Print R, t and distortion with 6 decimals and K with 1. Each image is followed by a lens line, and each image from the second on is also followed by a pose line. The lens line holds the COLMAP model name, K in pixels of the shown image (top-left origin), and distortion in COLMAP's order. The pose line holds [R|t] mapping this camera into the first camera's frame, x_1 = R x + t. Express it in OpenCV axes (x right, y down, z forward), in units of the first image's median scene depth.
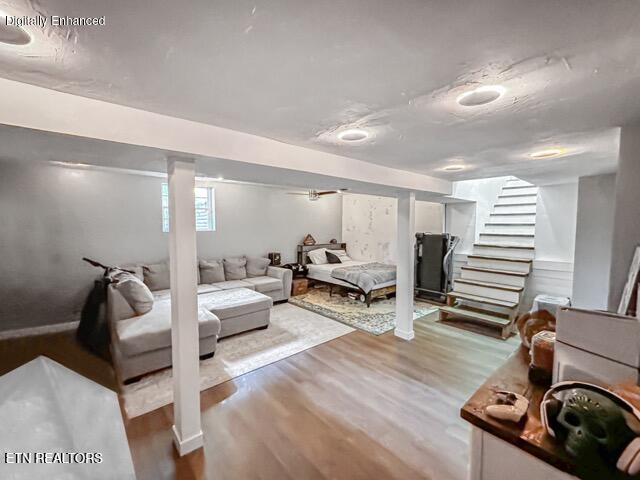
lens RADIAL K [[263.1, 0, 316.6], [0, 263.1, 239.1], [0, 0, 1]] dist [-0.001684, -0.000210]
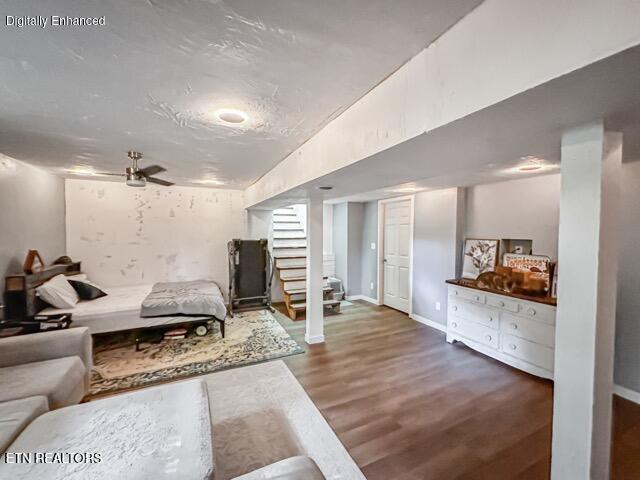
lens RADIAL K [[263.1, 0, 316.6], [0, 263.1, 239.1], [0, 0, 1]] dist [-0.001684, -0.000210]
pose [[0.289612, -0.031836, 0.956615, -0.448781], [0.053467, 0.998424, 0.017040, -0.025865], [-0.955650, 0.046212, 0.290858, 0.499632]]
